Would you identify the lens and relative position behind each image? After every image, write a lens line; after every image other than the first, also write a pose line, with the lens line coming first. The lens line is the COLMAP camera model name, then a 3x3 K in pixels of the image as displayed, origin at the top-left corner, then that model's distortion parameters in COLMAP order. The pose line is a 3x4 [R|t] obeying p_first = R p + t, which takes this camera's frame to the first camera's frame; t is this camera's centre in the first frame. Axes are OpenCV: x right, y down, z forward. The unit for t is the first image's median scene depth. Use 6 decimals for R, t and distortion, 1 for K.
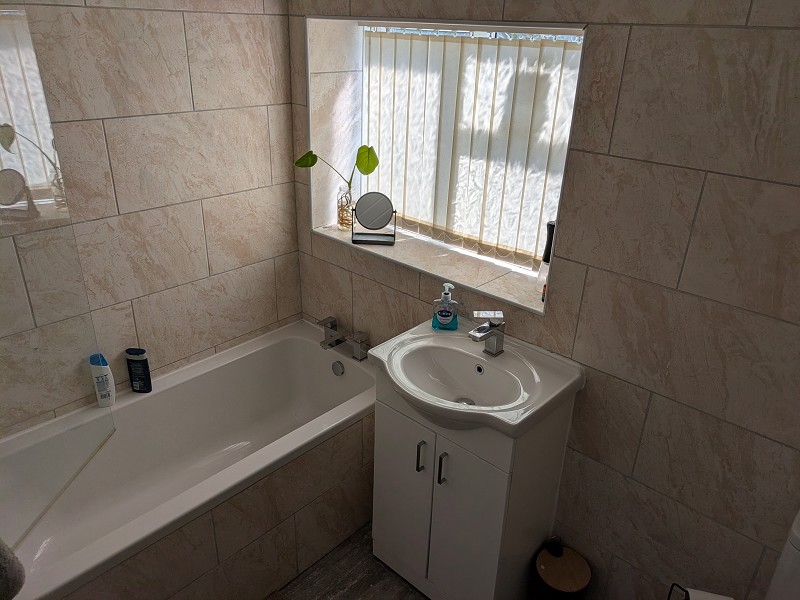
lens RADIAL K [[588.0, 0, 401.5], [0, 588.0, 289.1], [0, 0, 1]] dist [0.043783, -0.052934]
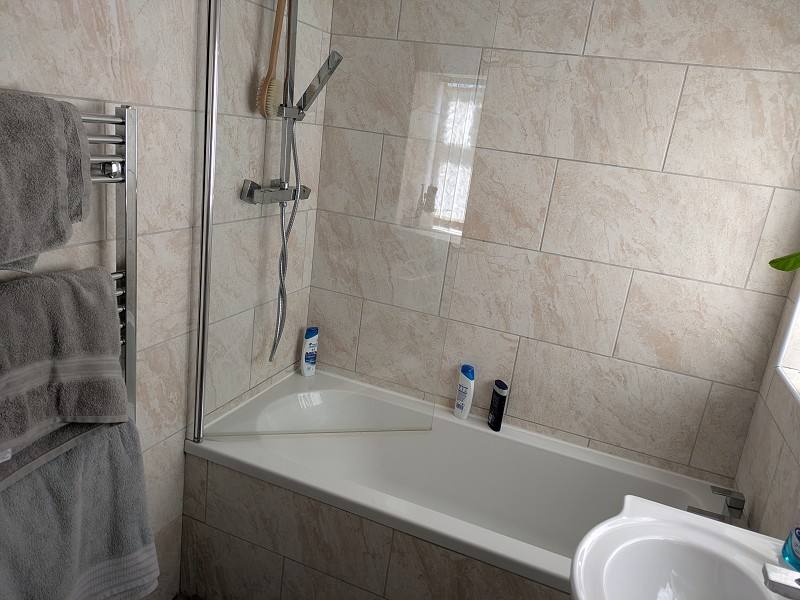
lens RADIAL K [[588.0, 0, 401.5], [0, 588.0, 289.1], [0, 0, 1]] dist [0.043783, -0.052934]
pose [[0.367485, 0.255069, -0.894368, 0.347294], [-0.481046, 0.875156, 0.051934, -0.006231], [0.795958, 0.411147, 0.444307, 0.374834]]
